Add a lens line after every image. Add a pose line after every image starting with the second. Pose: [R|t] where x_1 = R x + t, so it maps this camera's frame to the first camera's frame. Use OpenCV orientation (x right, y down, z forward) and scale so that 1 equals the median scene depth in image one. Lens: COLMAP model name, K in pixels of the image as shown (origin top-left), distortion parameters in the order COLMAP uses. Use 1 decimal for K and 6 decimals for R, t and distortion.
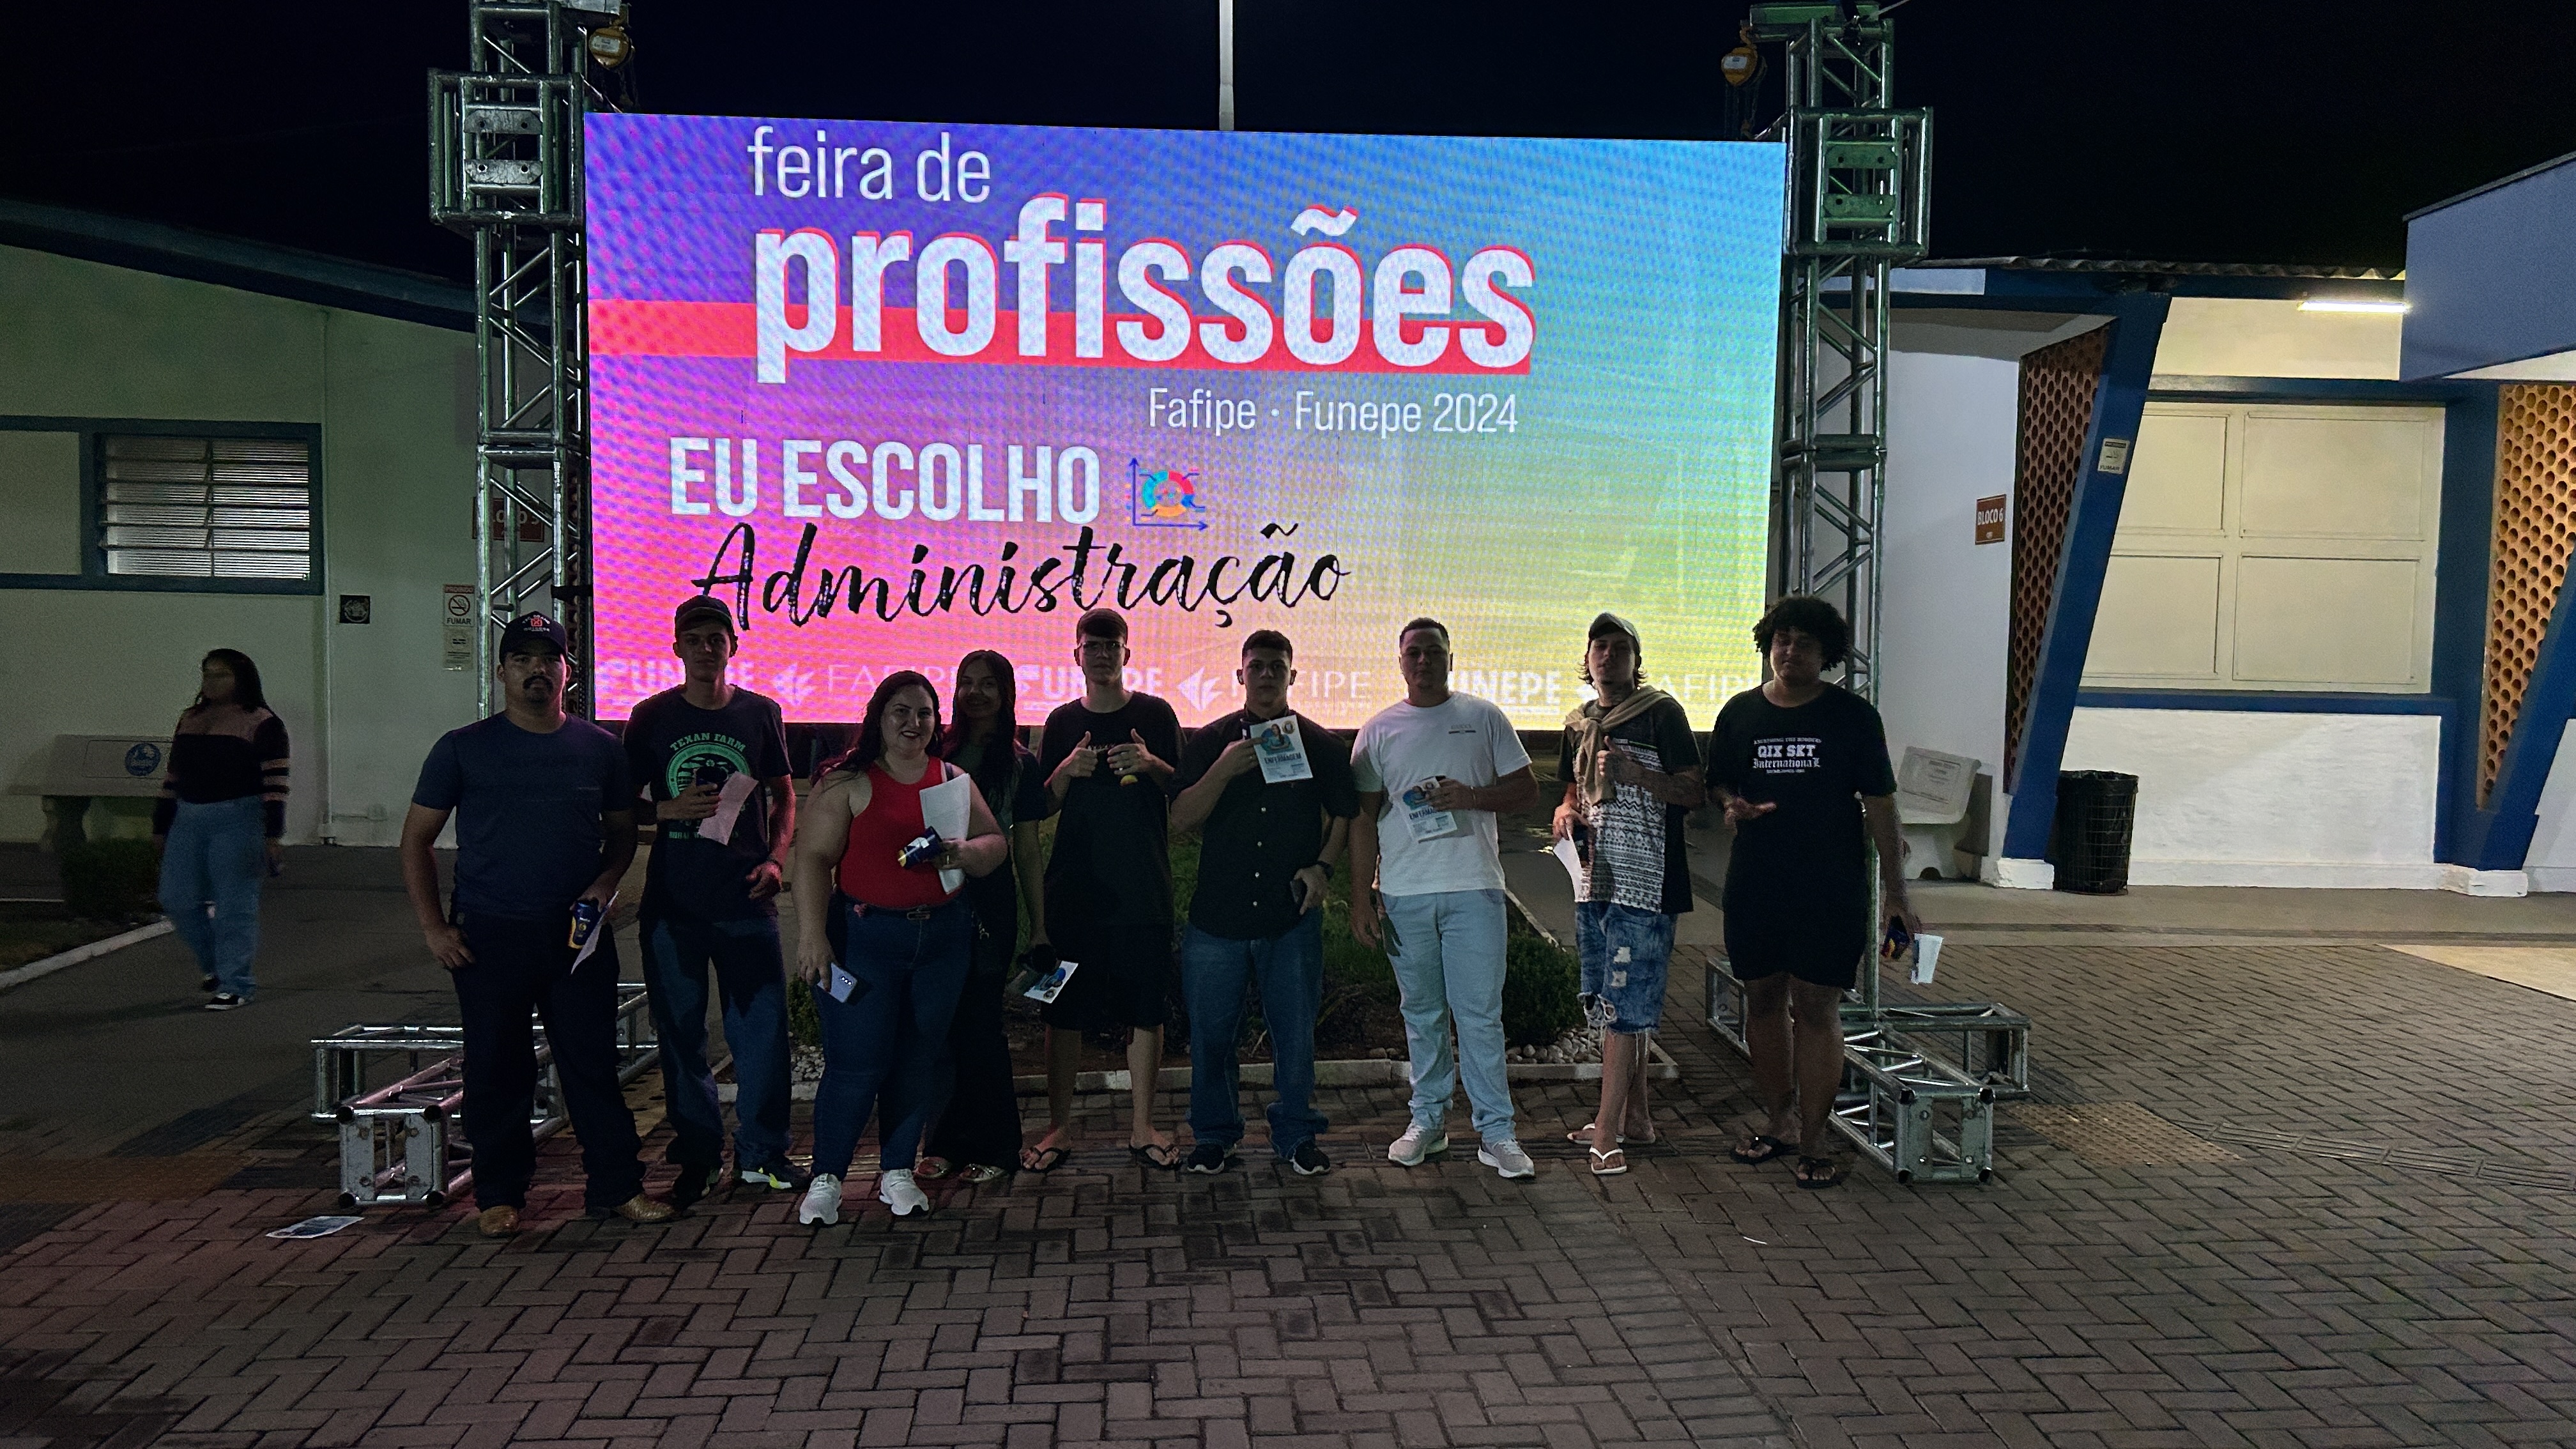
lens RADIAL K [[1896.3, 0, 1291.2], [0, 1896.3, 721.6], [0, 0, 1]] dist [0.017353, -0.016459]
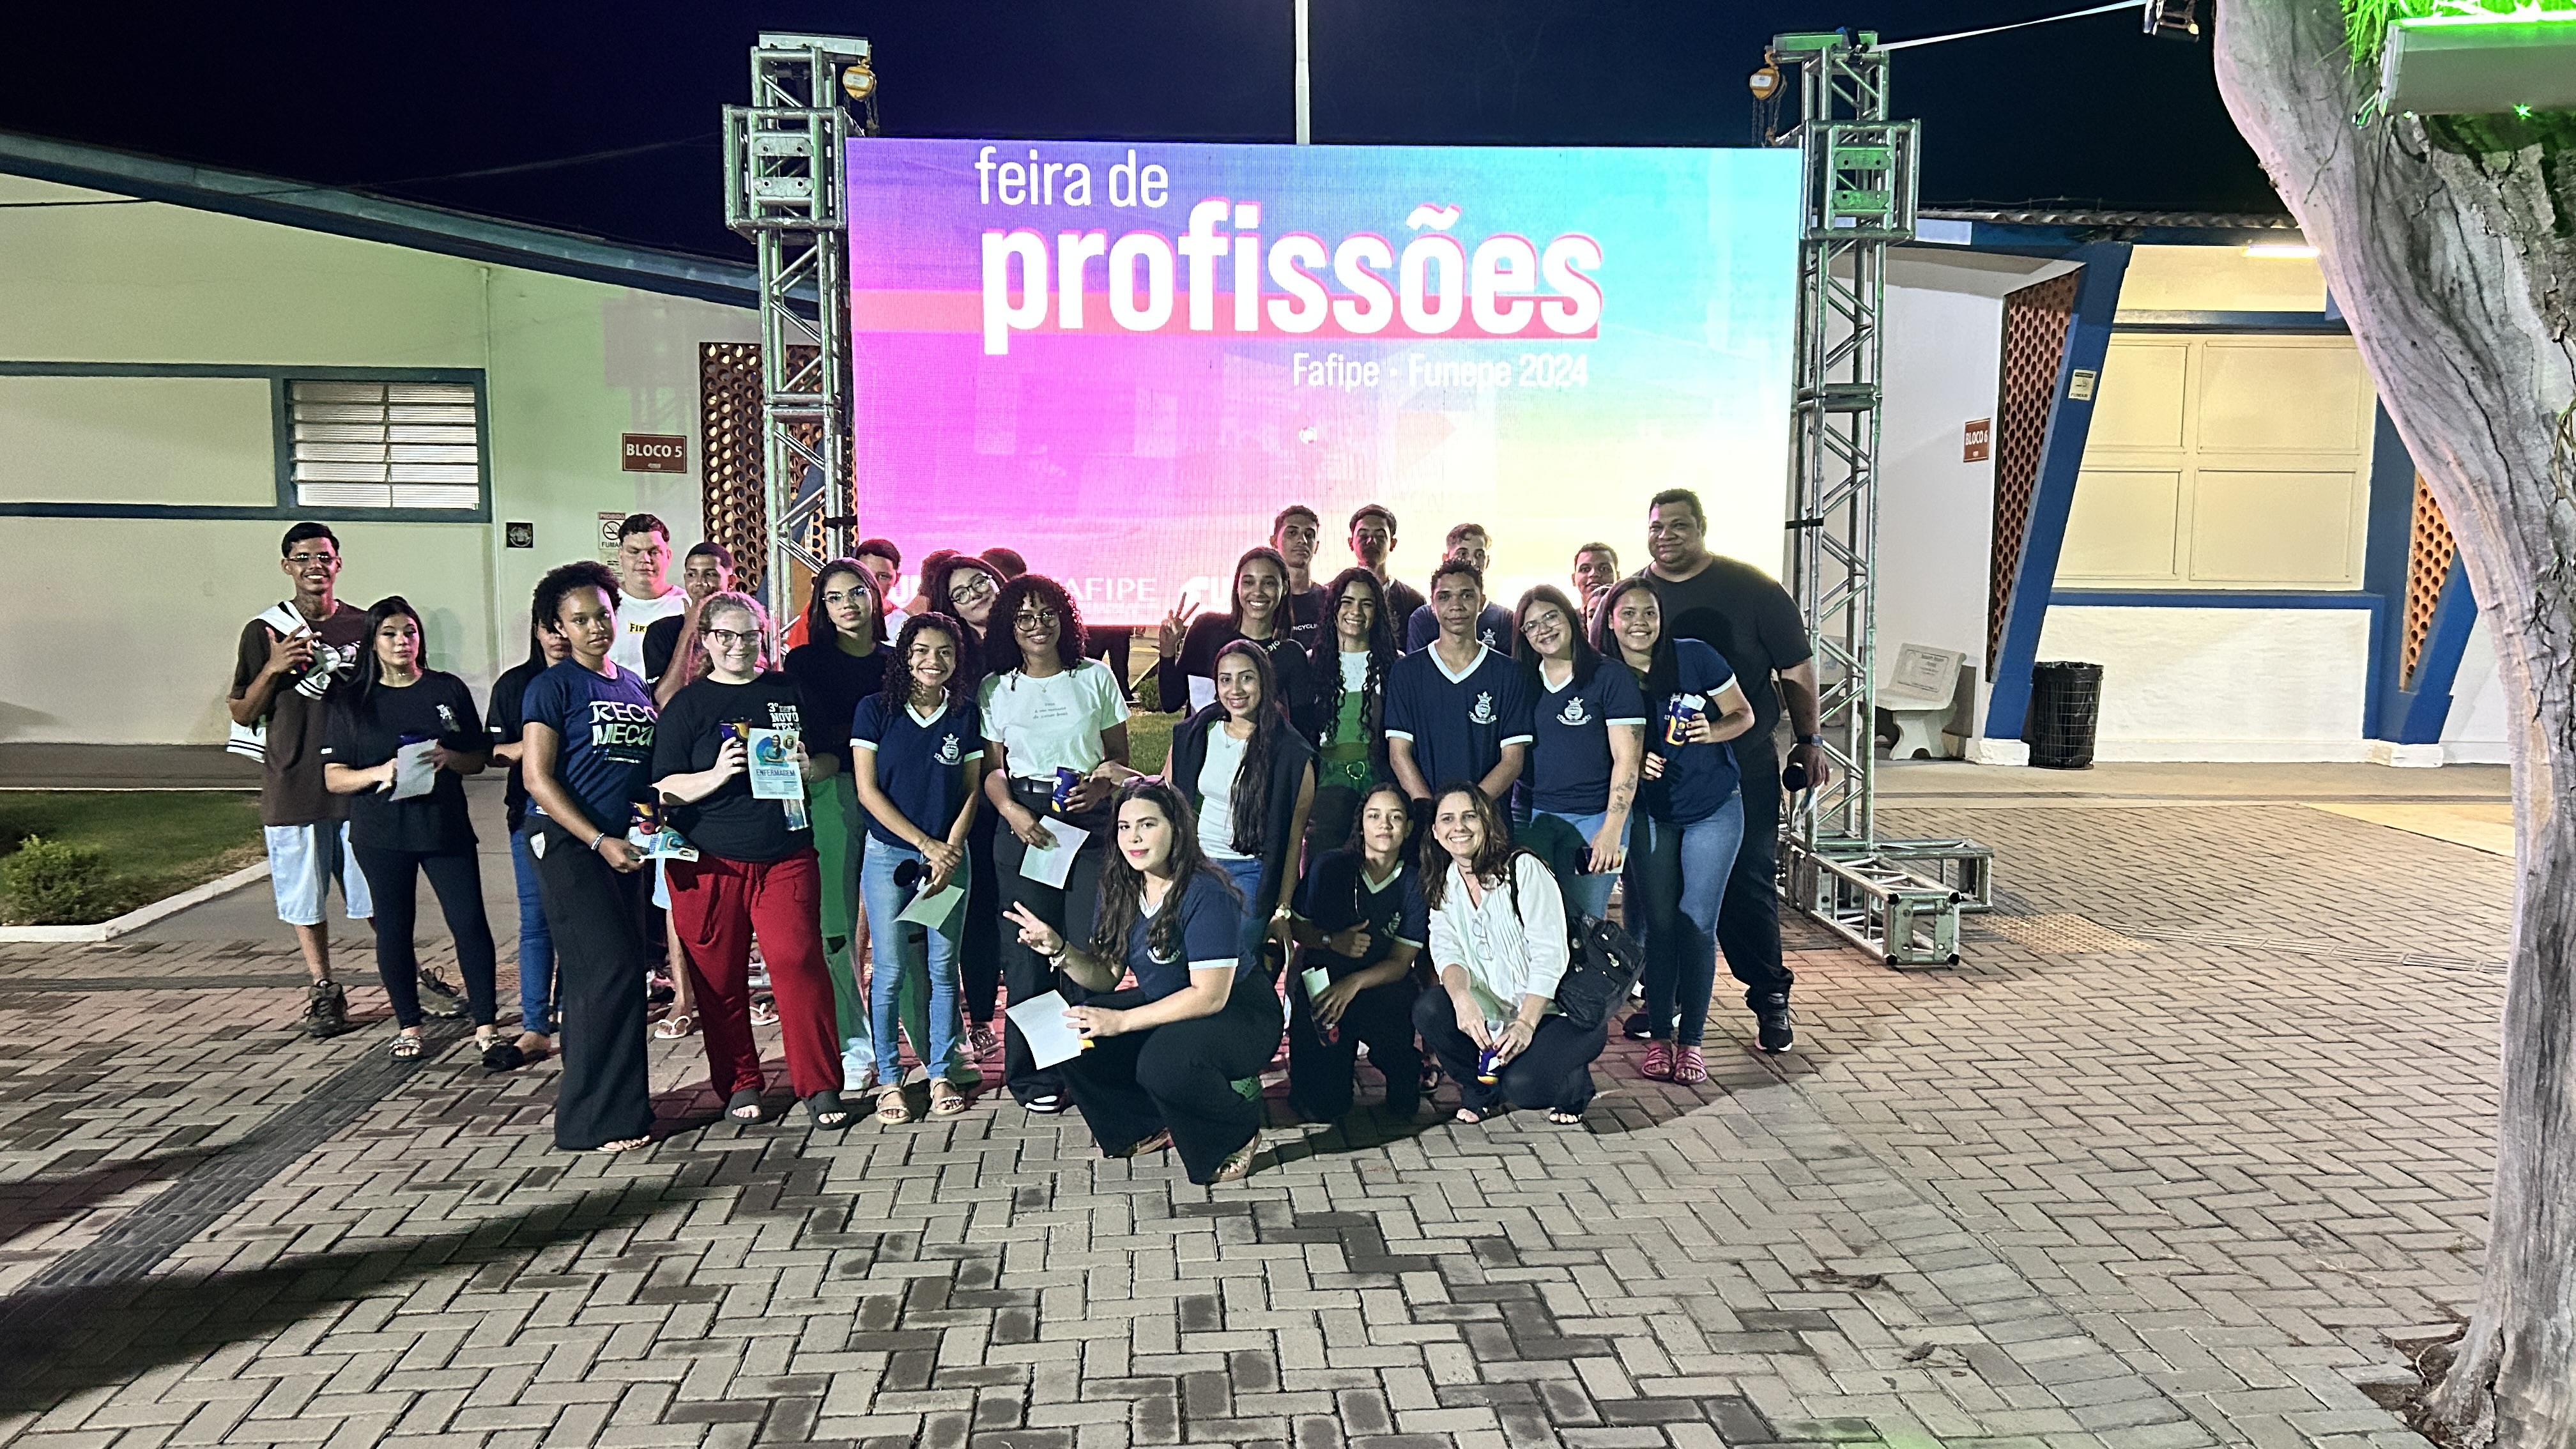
lens RADIAL K [[1896.3, 0, 1291.3], [0, 1896.3, 732.5], [0, 0, 1]] dist [0.017353, -0.016459]
pose [[0.999944, -0.010547, -0.000337, -0.078324], [0.010550, 0.998625, 0.051348, 0.009761], [-0.000205, -0.051349, 0.998681, -0.263528]]
